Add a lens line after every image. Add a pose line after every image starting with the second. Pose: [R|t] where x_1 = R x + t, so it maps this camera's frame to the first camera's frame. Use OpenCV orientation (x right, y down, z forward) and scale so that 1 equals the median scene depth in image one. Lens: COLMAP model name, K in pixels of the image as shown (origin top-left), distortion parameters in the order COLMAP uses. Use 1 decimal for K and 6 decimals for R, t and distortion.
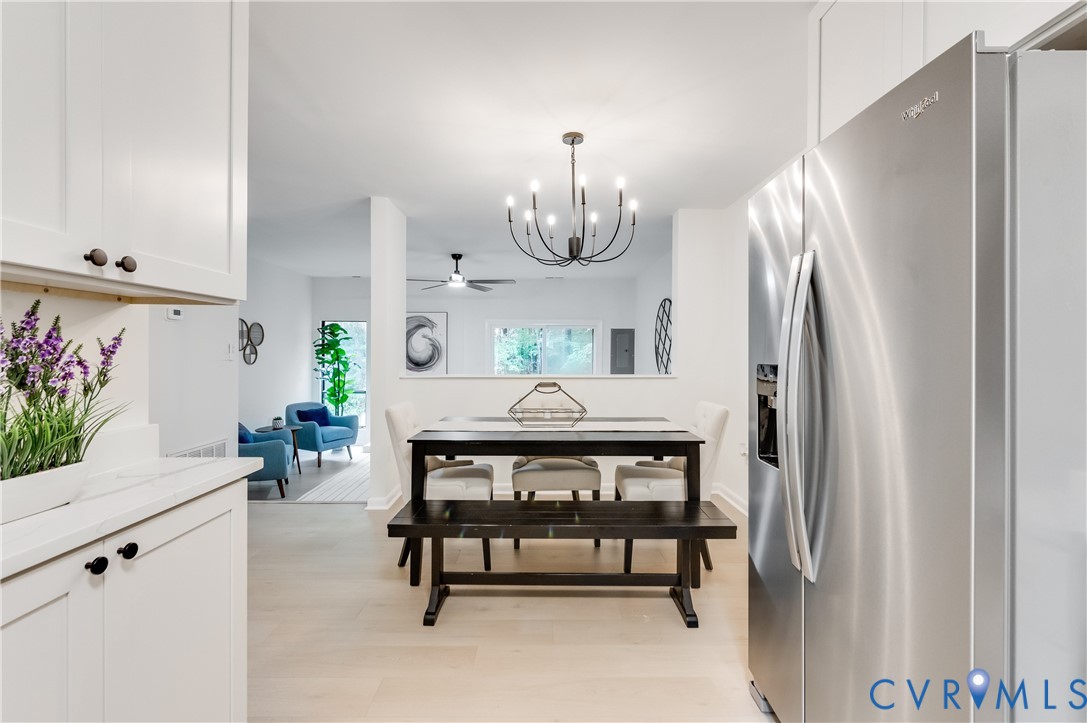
lens RADIAL K [[478.4, 0, 548.3], [0, 478.4, 368.6], [0, 0, 1]] dist [0.006124, -0.001252]
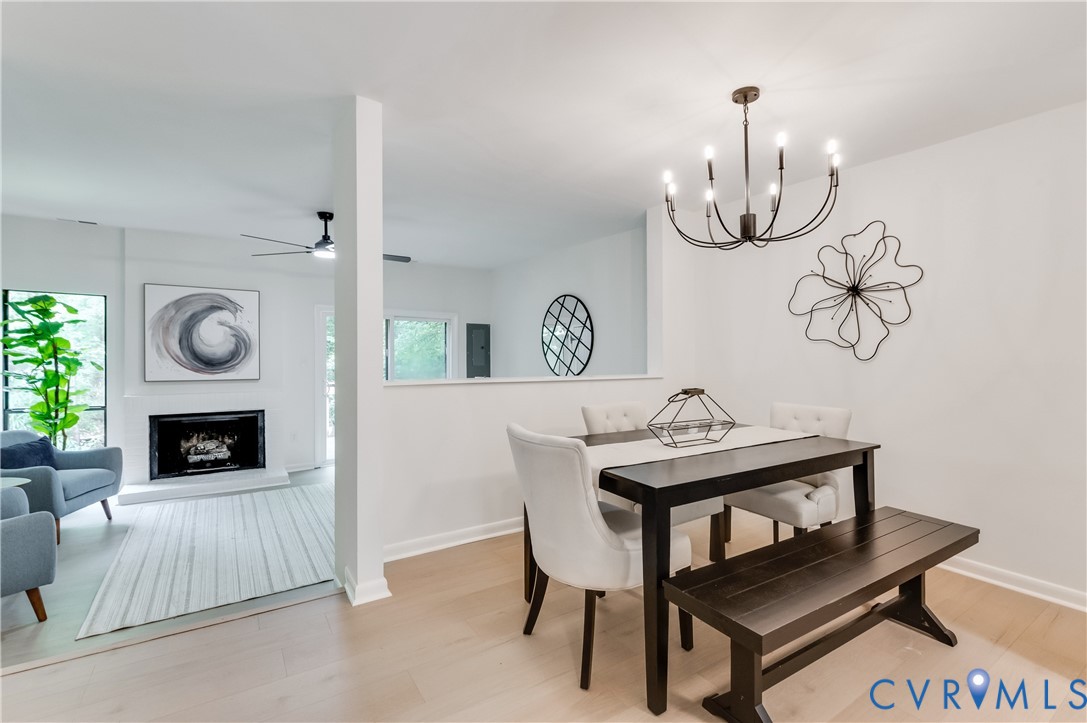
lens RADIAL K [[478.4, 0, 540.6], [0, 478.4, 364.0], [0, 0, 1]] dist [0.006124, -0.001252]
pose [[0.846122, -0.004505, 0.532970, -0.246147], [0.005590, 0.999984, -0.000421, -0.005519], [-0.532960, 0.003336, 0.846134, 0.172486]]
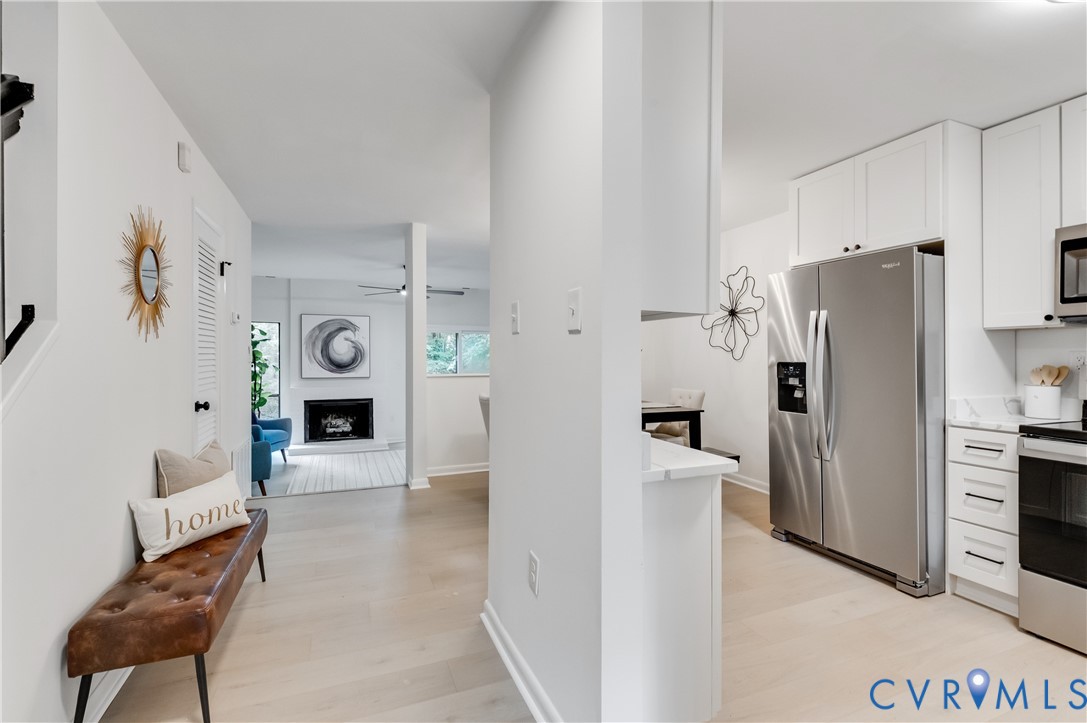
lens RADIAL K [[478.4, 0, 539.9], [0, 478.4, 365.3], [0, 0, 1]] dist [0.006124, -0.001252]
pose [[0.934399, -0.005180, 0.356189, -0.244860], [0.009425, 0.999904, -0.010182, 0.003439], [-0.356102, 0.012871, 0.934358, -0.106608]]
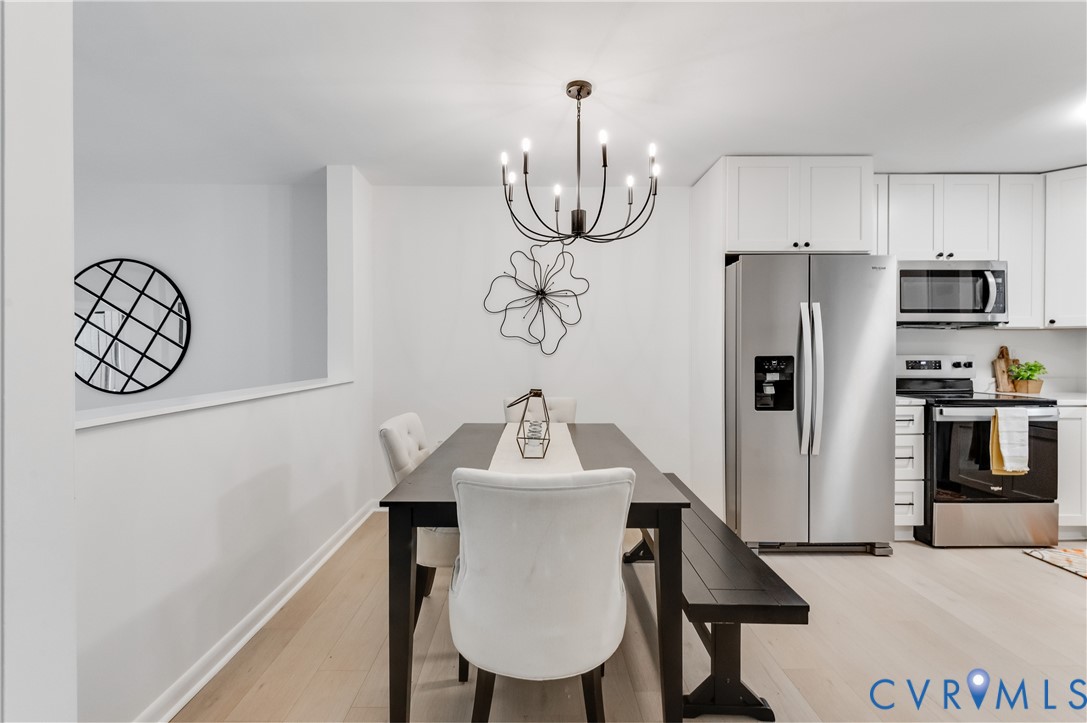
lens RADIAL K [[478.4, 0, 534.4], [0, 478.4, 352.8], [0, 0, 1]] dist [0.006124, -0.001252]
pose [[0.020815, -0.005665, 0.999767, -0.275356], [0.032510, 0.999459, 0.004987, -0.011667], [-0.999255, 0.032398, 0.020988, 0.377705]]
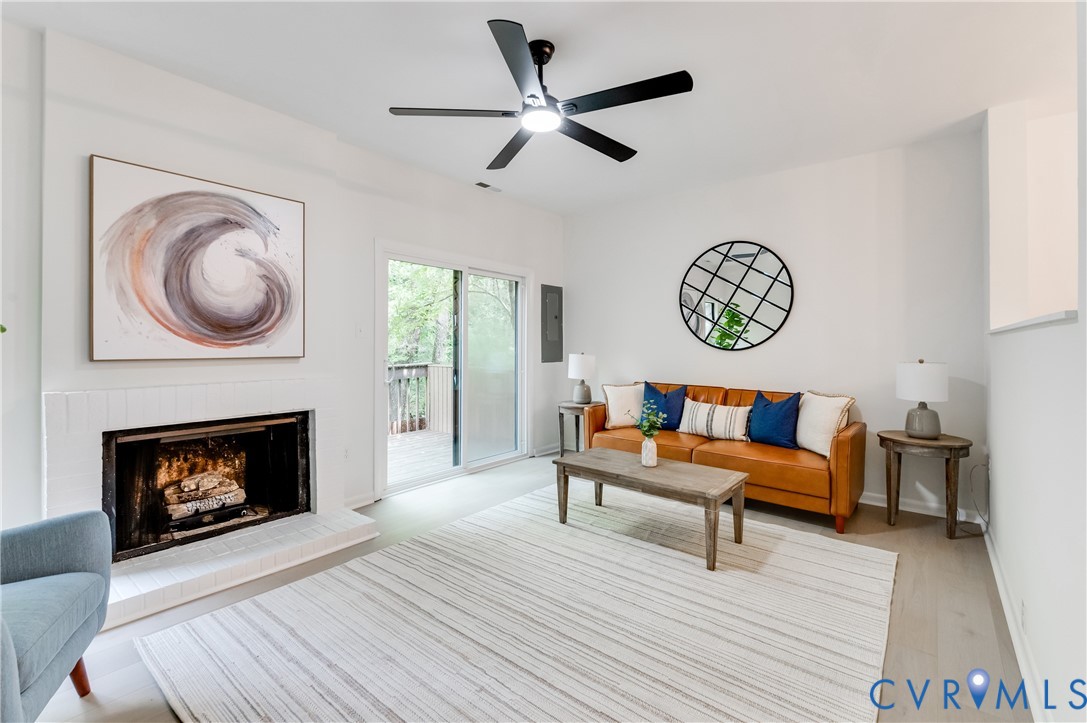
lens RADIAL K [[478.4, 0, 544.1], [0, 478.4, 348.2], [0, 0, 1]] dist [0.006124, -0.001252]
pose [[0.641710, -0.003940, 0.766937, -0.407900], [0.022419, 0.999656, -0.013623, 0.018169], [-0.766620, 0.025936, 0.641577, 0.598093]]
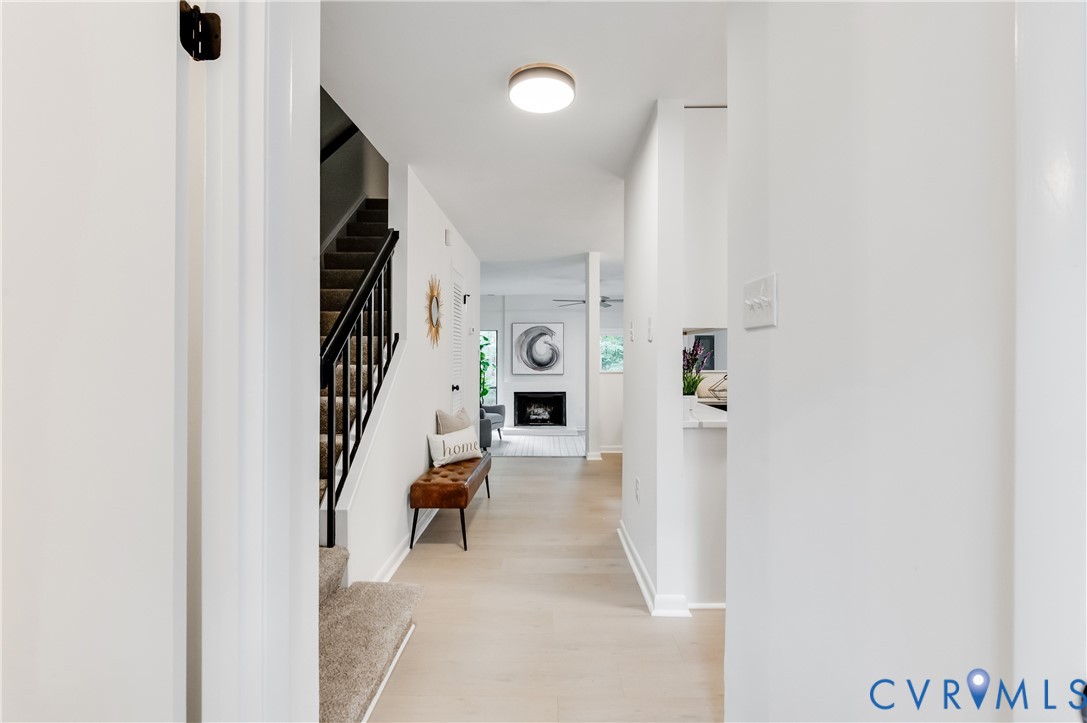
lens RADIAL K [[478.4, 0, 548.2], [0, 478.4, 358.9], [0, 0, 1]] dist [0.006124, -0.001252]
pose [[0.999679, -0.002549, -0.025213, -0.227633], [0.001884, 0.999651, -0.026355, 0.008558], [0.025271, 0.026299, 0.999335, -0.249340]]
